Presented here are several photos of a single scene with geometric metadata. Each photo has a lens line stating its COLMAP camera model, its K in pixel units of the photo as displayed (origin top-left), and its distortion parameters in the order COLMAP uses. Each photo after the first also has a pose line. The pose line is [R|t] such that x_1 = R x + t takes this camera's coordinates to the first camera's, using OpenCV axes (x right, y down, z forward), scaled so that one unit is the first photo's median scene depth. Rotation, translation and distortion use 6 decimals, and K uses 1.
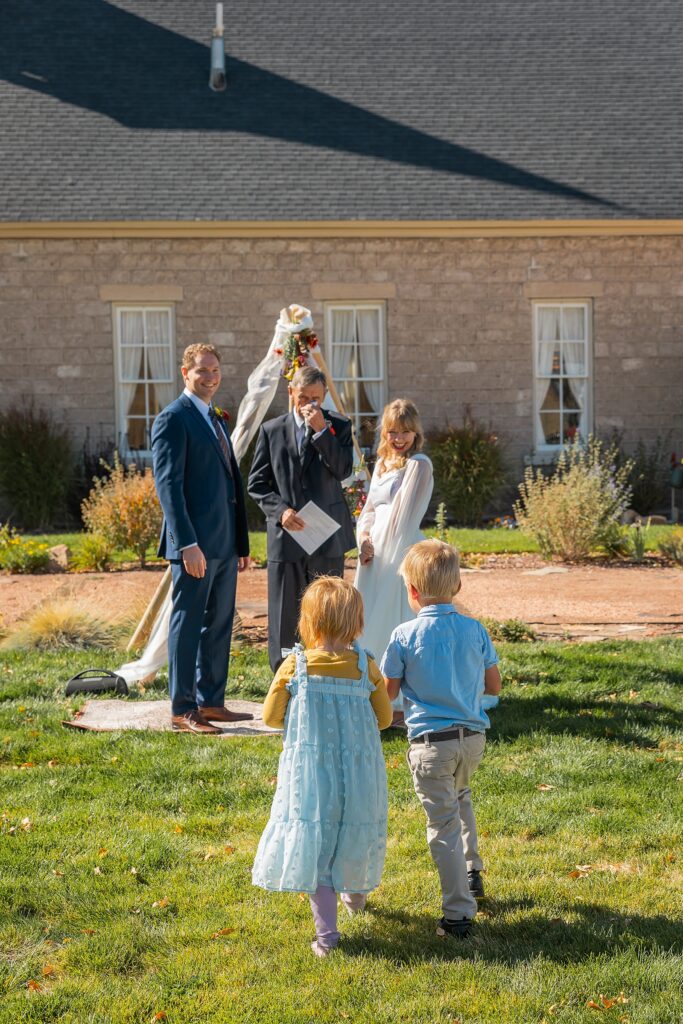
lens RADIAL K [[1556.9, 0, 390.0], [0, 1556.9, 570.4], [0, 0, 1]] dist [0.009971, 0.000000]
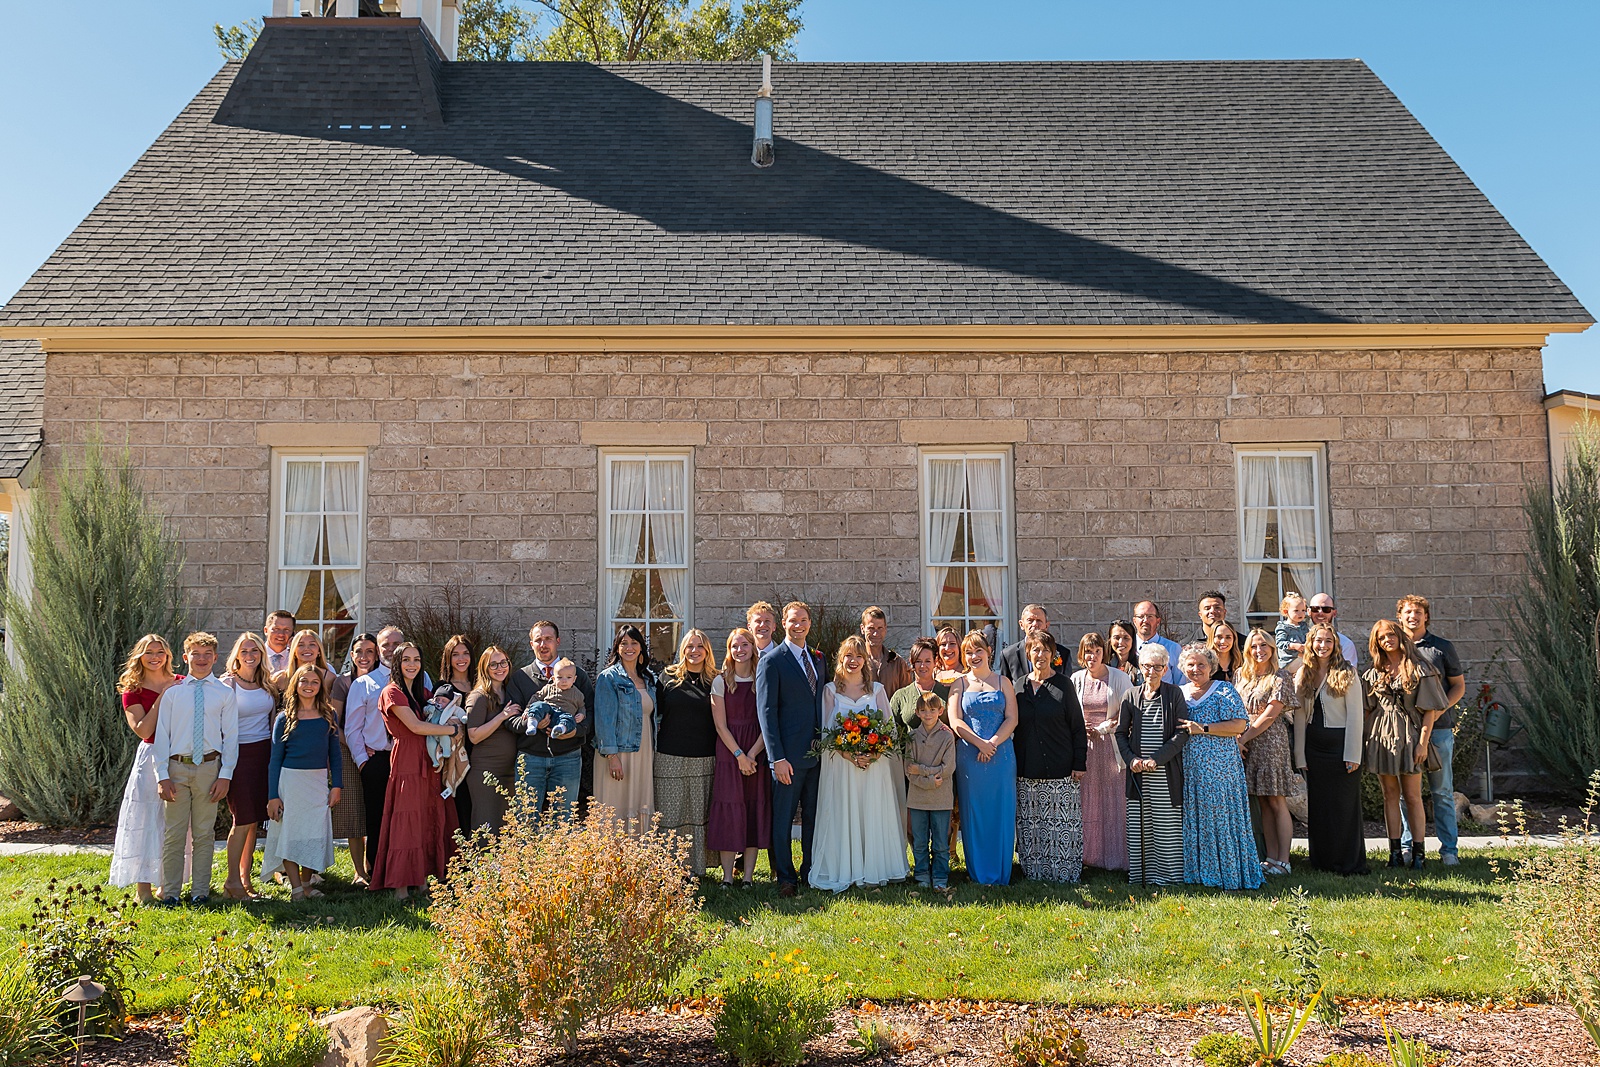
lens RADIAL K [[1253.1, 0, 829.4], [0, 1253.1, 492.9], [0, 0, 1]] dist [-0.007572, 0.006531]
pose [[0.998990, 0.002453, -0.044869, -0.056722], [-0.009610, 0.987072, -0.159988, -0.068670], [0.043897, 0.160258, 0.986099, 0.482268]]
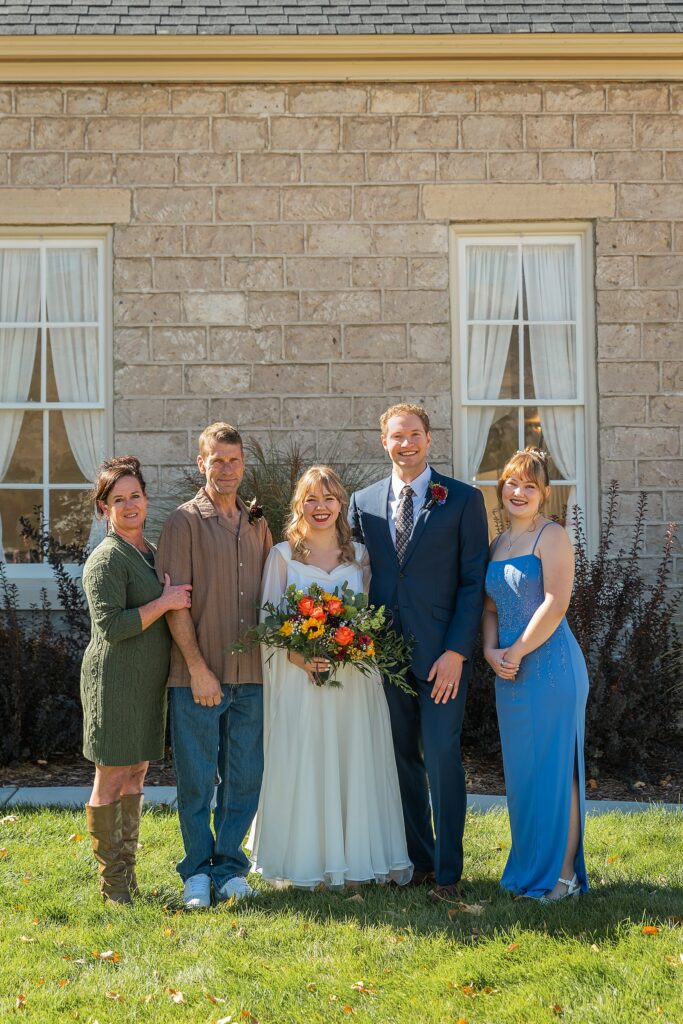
lens RADIAL K [[1556.9, 0, 329.5], [0, 1556.9, 474.7], [0, 0, 1]] dist [0.009971, 0.000000]
pose [[0.998046, 0.003610, -0.062373, -0.049152], [-0.010029, 0.994641, -0.102906, -0.058097], [0.061667, 0.103331, 0.992734, 0.575499]]
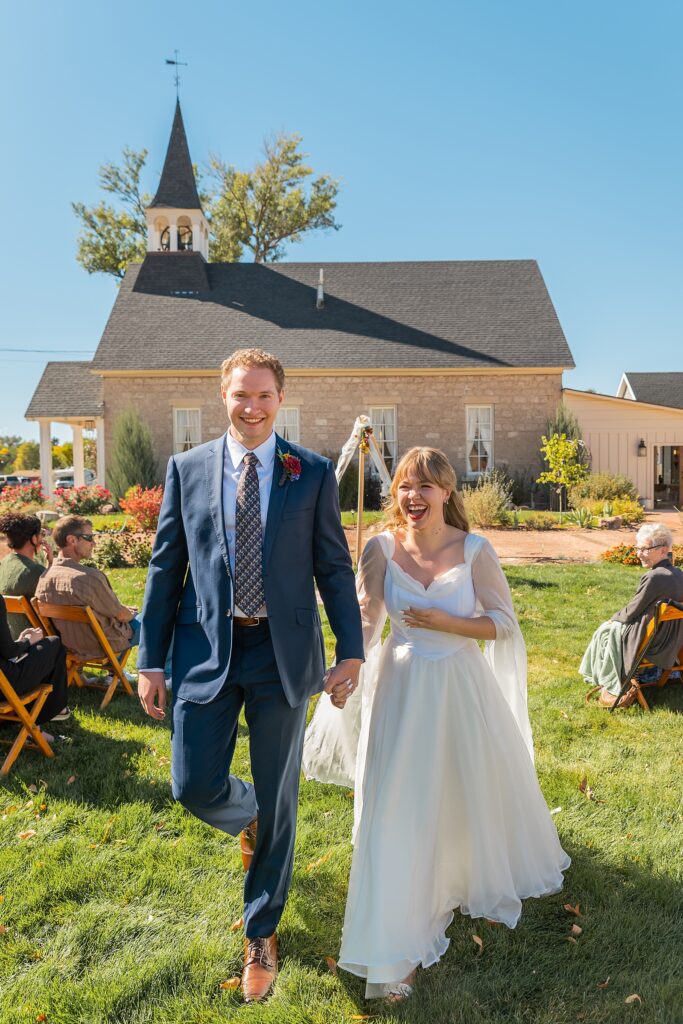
lens RADIAL K [[754.2, 0, 352.1], [0, 754.2, 493.2], [0, 0, 1]] dist [0.006385, -0.004112]
pose [[0.998438, 0.007168, -0.055411, -0.006256], [-0.009710, 0.998906, -0.045742, -0.002782], [0.055023, 0.046209, 0.997415, -0.038697]]
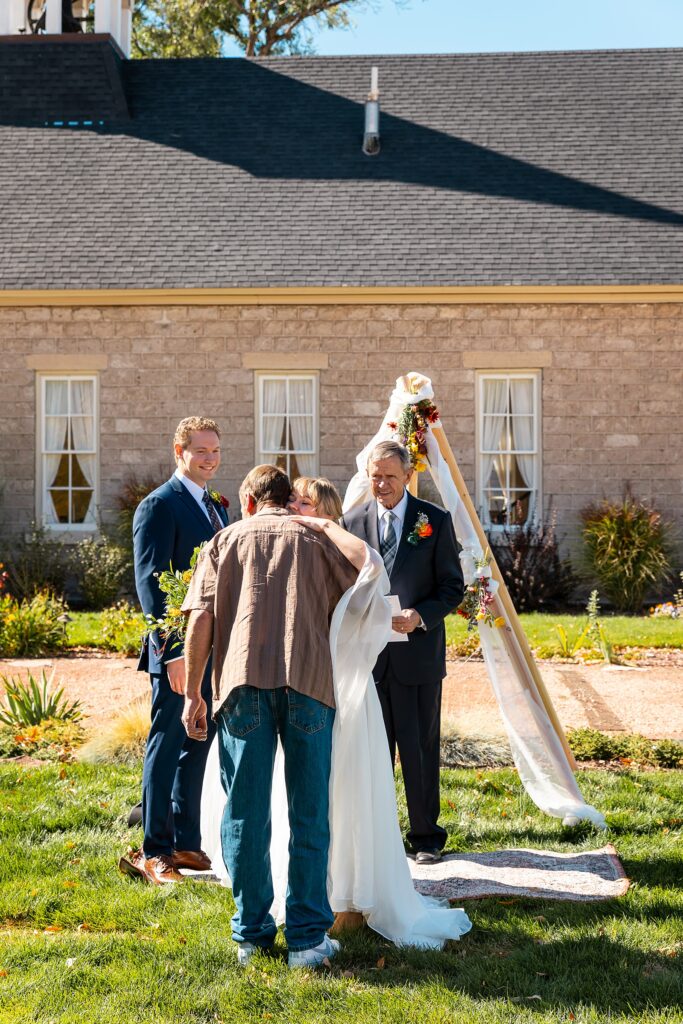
lens RADIAL K [[1561.7, 0, 349.2], [0, 1561.7, 514.2], [0, 0, 1]] dist [0.009079, 0.000000]
pose [[0.991168, 0.015155, -0.131740, 0.008058], [-0.025582, 0.996639, -0.077822, -0.009807], [0.130118, 0.080504, 0.988225, 0.060088]]
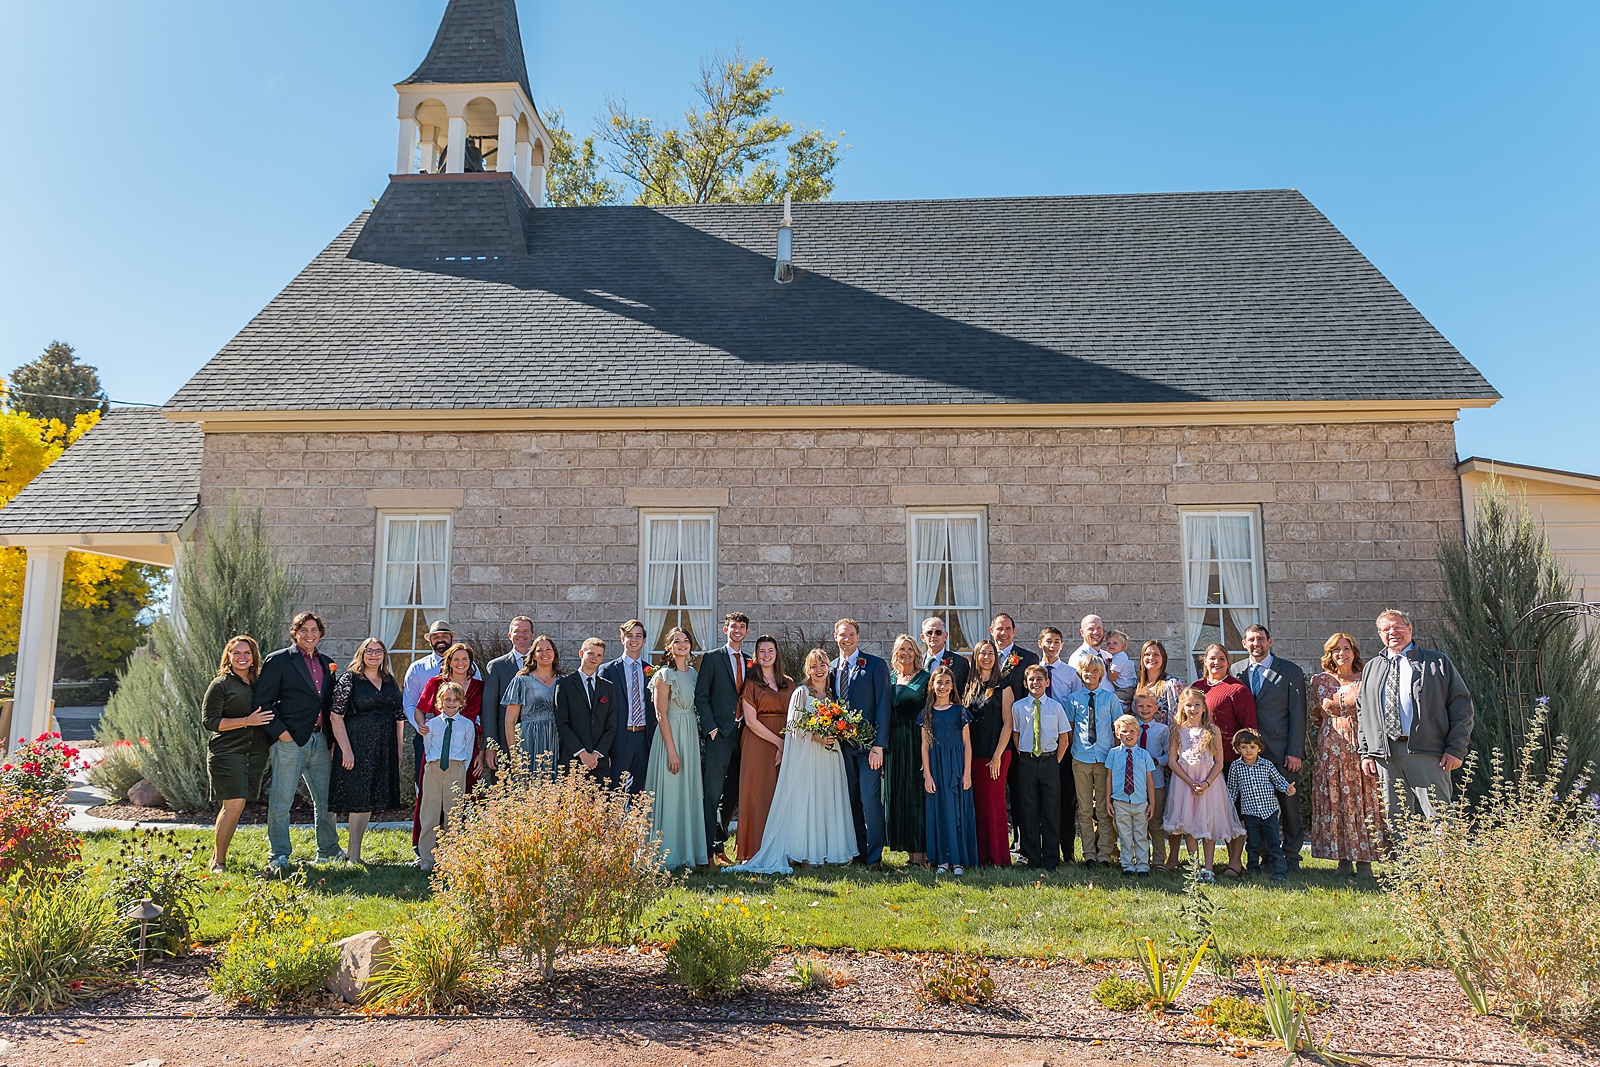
lens RADIAL K [[1033.2, 0, 798.5], [0, 1033.2, 536.8], [0, 0, 1]] dist [-0.006330, 0.004962]
pose [[0.993036, 0.000883, -0.117804, -0.035423], [-0.024964, 0.978840, -0.203100, -0.052252], [0.115132, 0.204627, 0.972046, 0.496910]]
